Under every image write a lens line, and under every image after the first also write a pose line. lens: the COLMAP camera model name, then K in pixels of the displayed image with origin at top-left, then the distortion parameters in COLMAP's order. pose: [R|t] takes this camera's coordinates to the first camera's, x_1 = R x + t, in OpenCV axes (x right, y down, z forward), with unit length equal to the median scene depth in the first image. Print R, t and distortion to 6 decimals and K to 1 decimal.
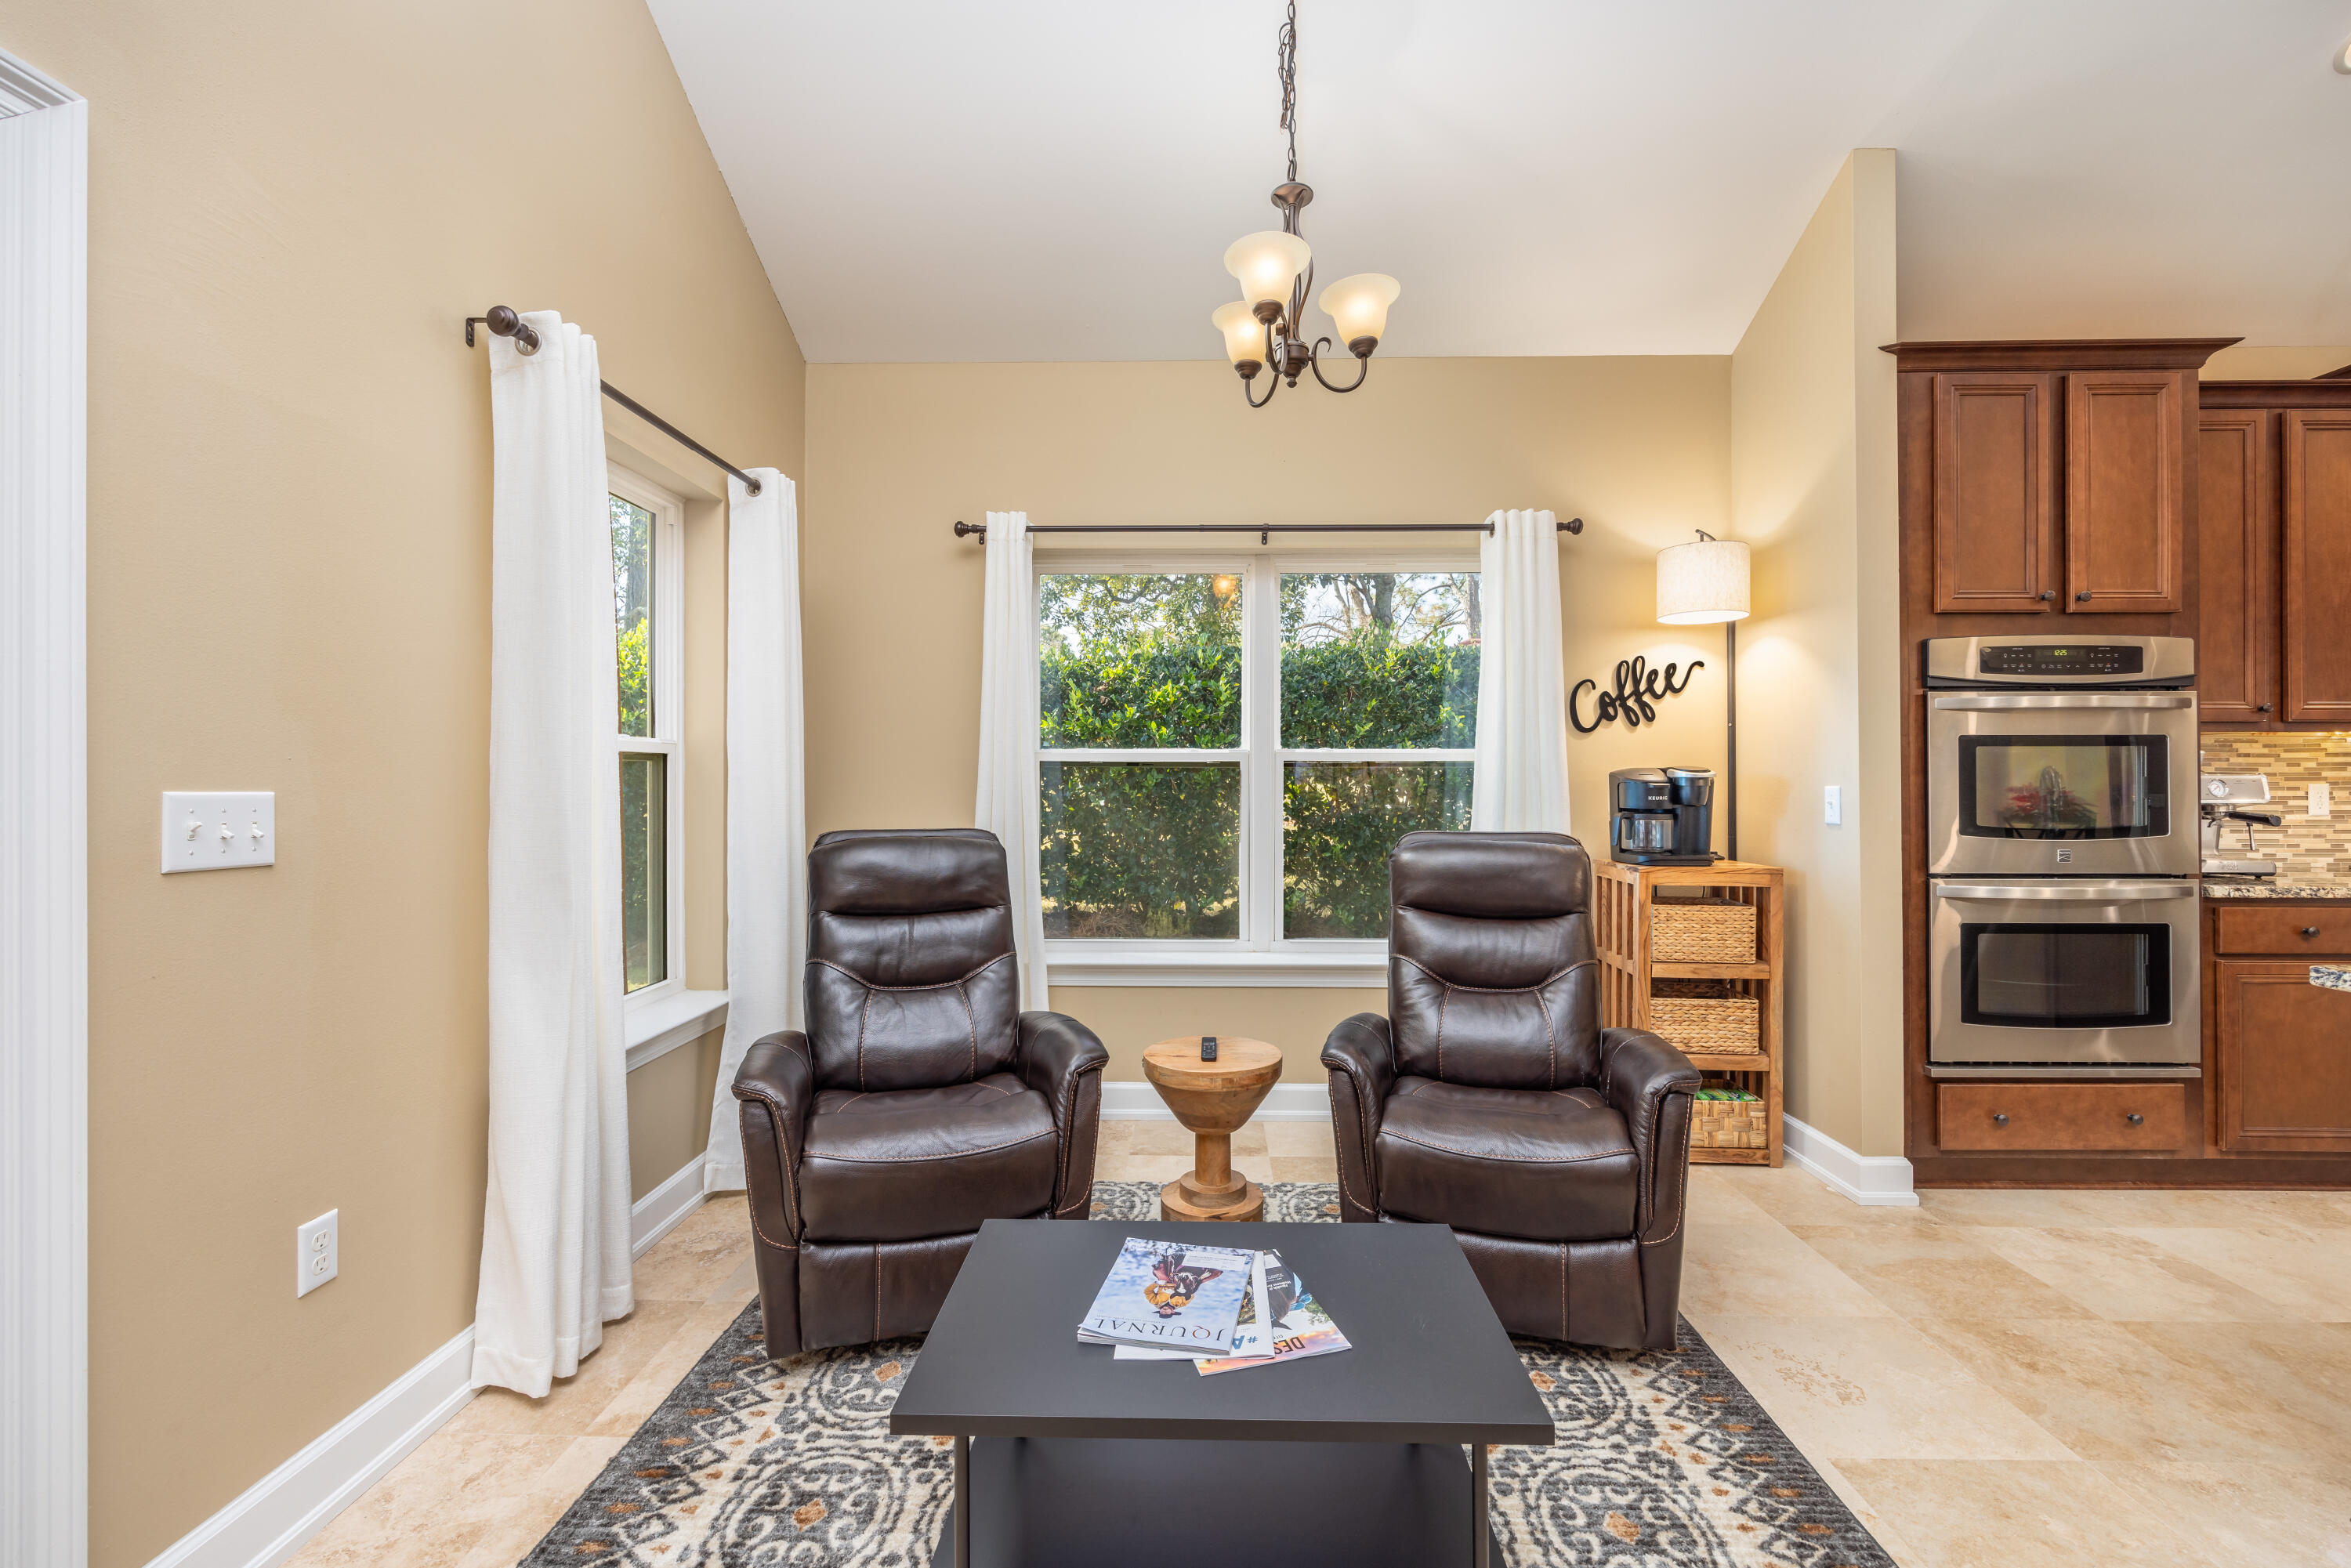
lens RADIAL K [[961.9, 0, 1185.4], [0, 961.9, 776.3], [0, 0, 1]] dist [0.001462, -0.000649]
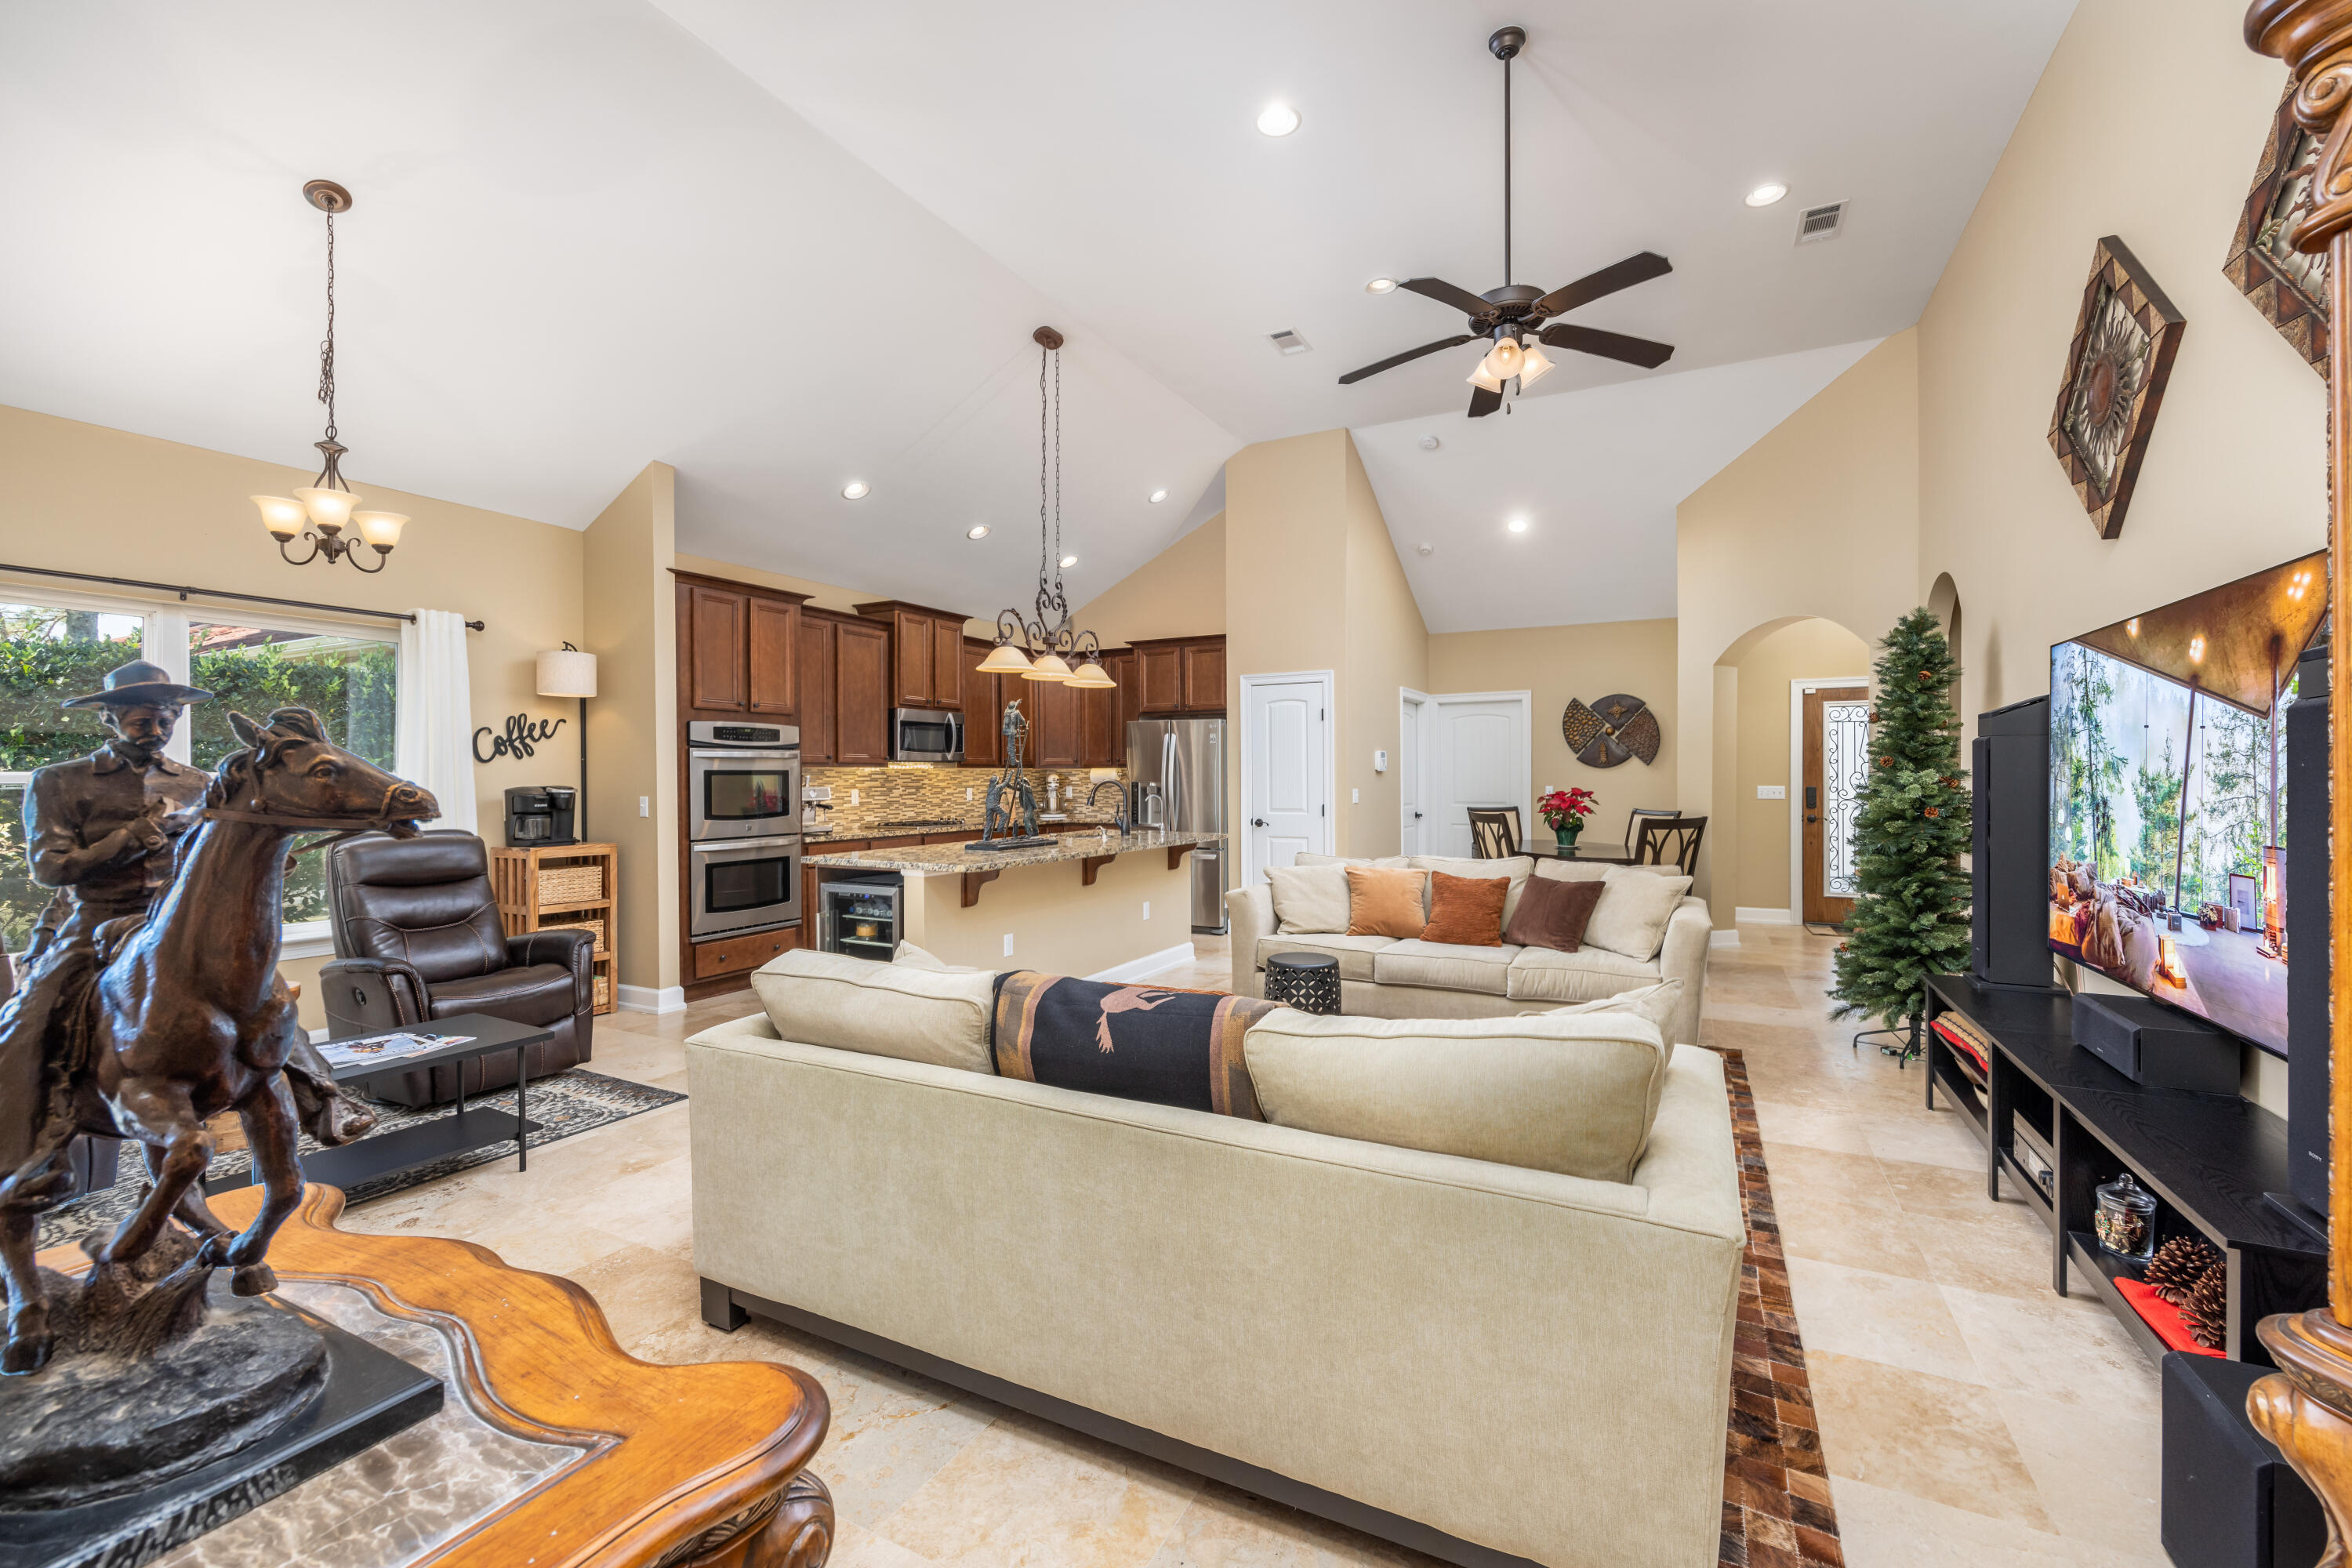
lens RADIAL K [[962.3, 0, 1200.8], [0, 962.3, 777.8], [0, 0, 1]] dist [0.001462, -0.000649]
pose [[0.432855, -0.003825, 0.901455, -0.518022], [0.001196, 0.999993, 0.003669, -0.030285], [-0.901463, -0.000510, 0.432857, -0.746354]]
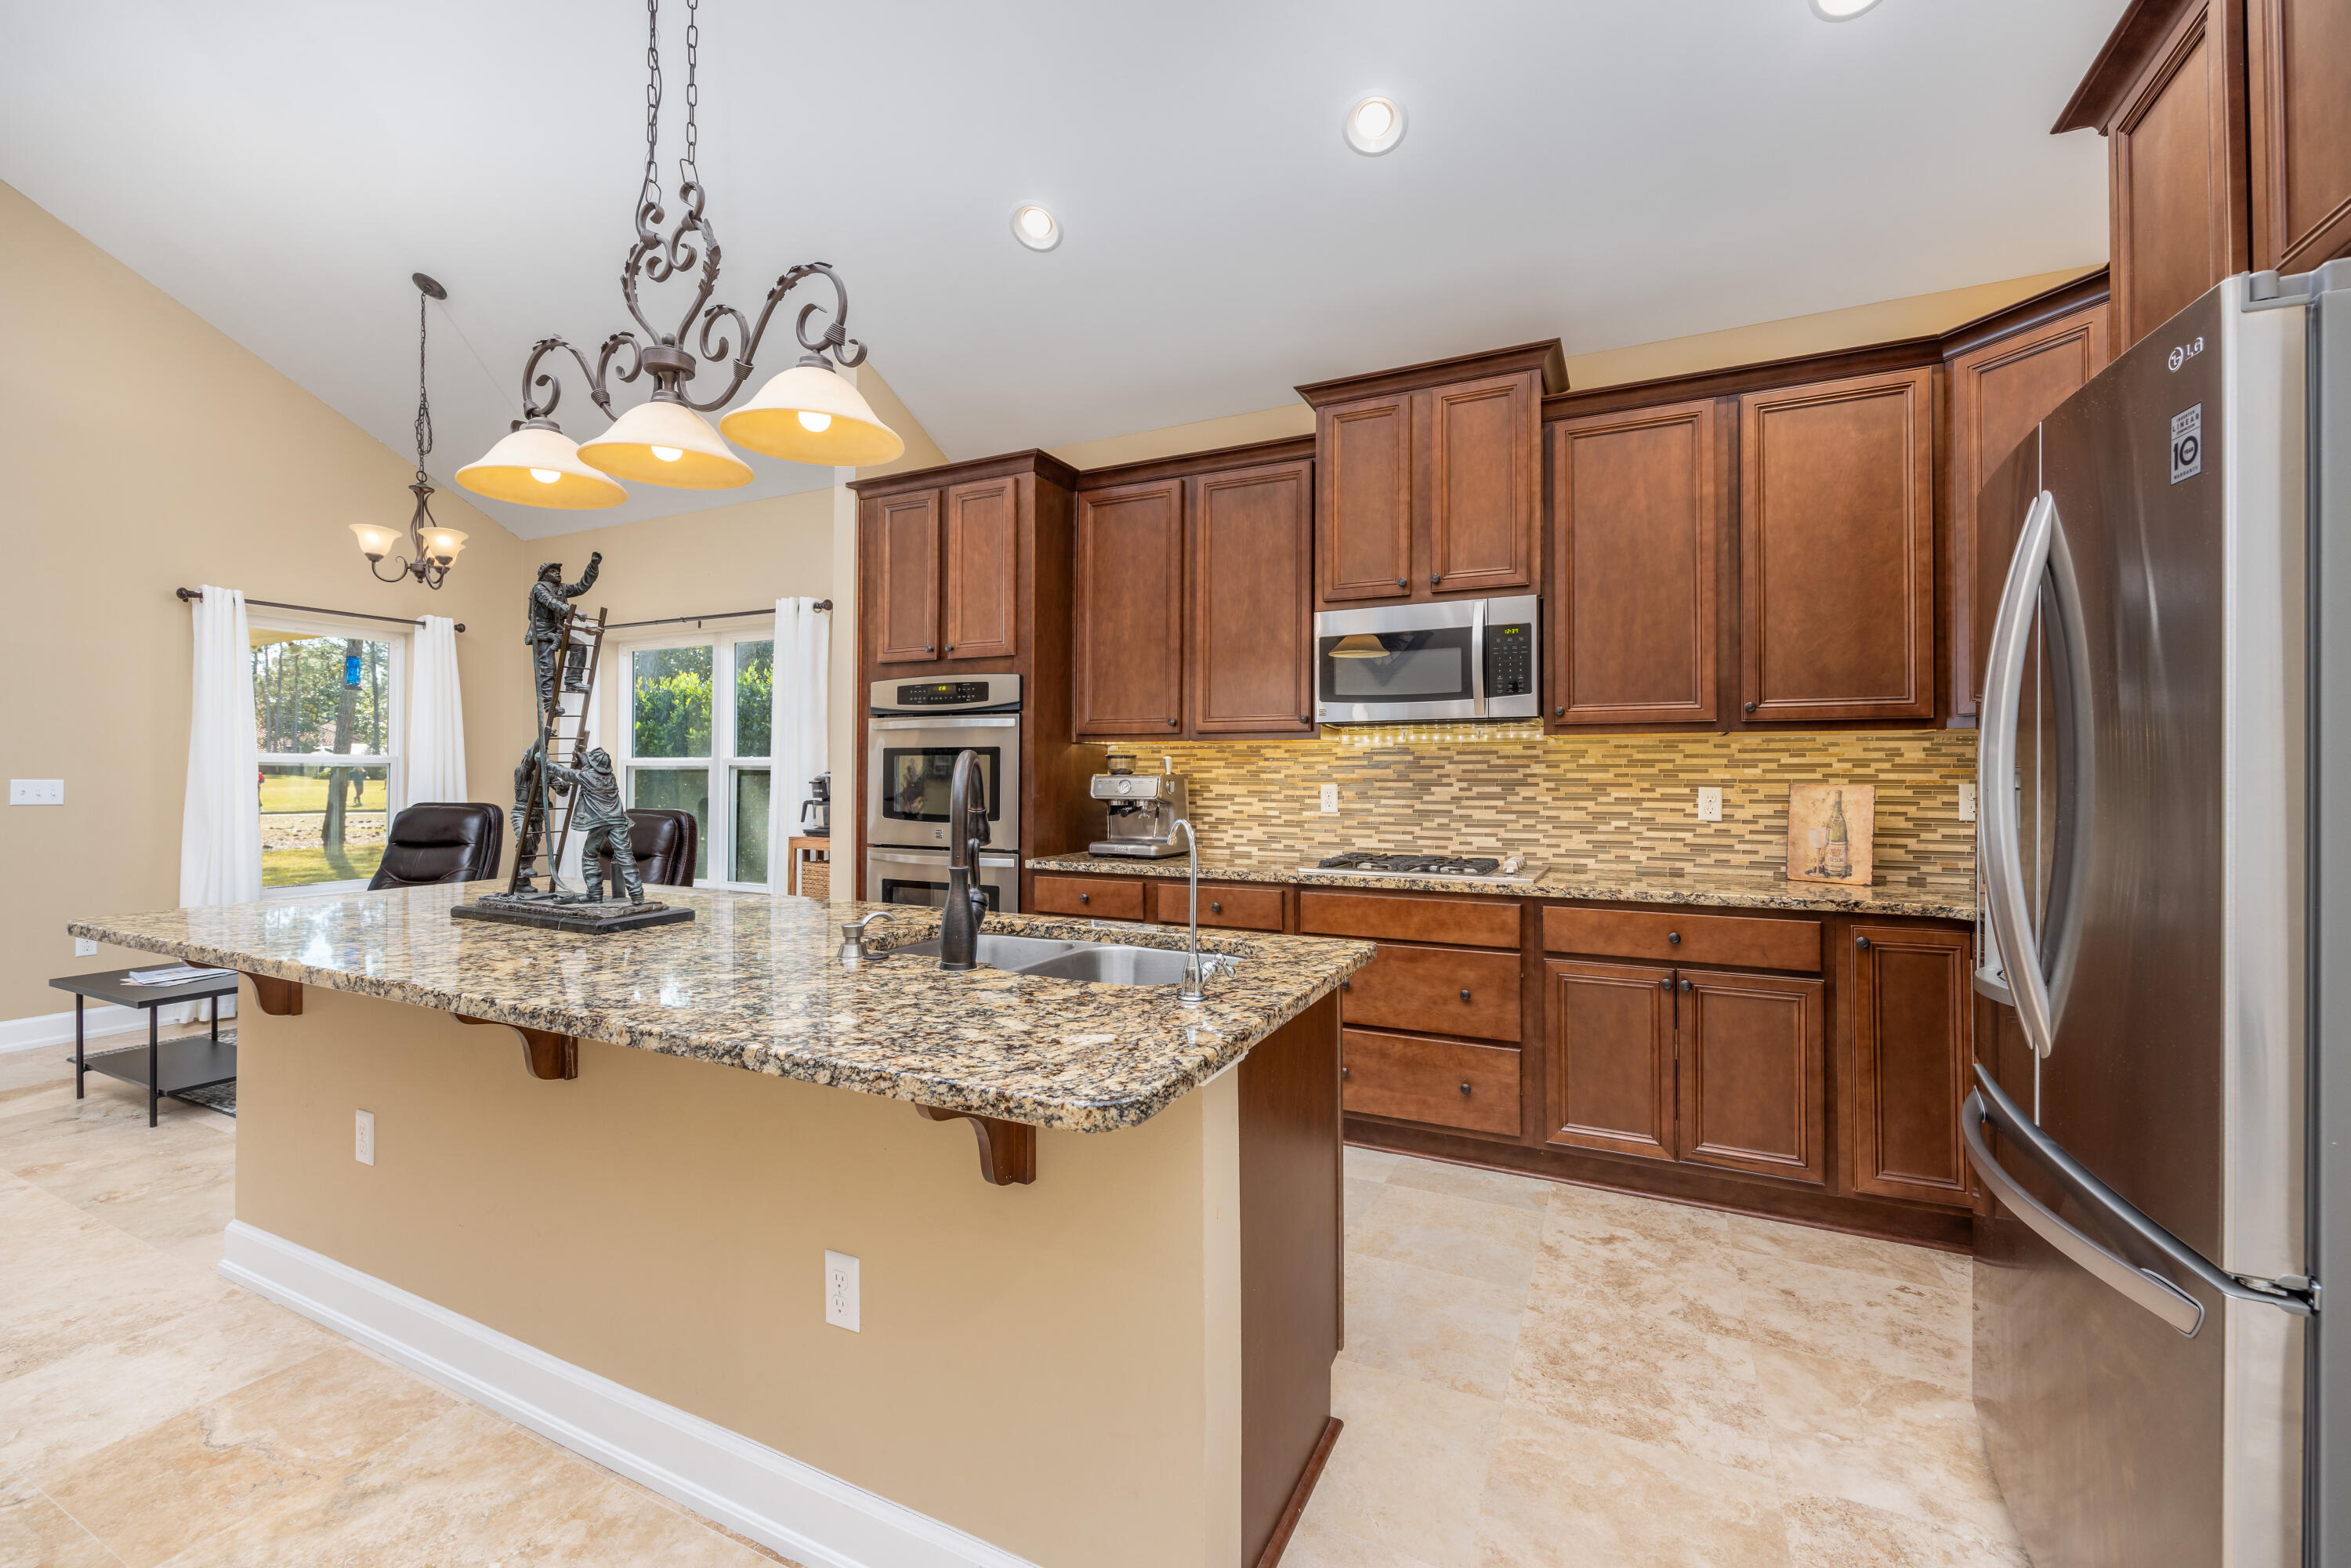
lens RADIAL K [[961.9, 0, 1177.9], [0, 961.9, 762.8], [0, 0, 1]] dist [0.001462, -0.000649]
pose [[0.907160, -0.003110, -0.420775, 1.690548], [-0.001529, 0.999942, -0.010686, -0.005915], [0.420784, 0.010337, 0.907102, -0.111906]]
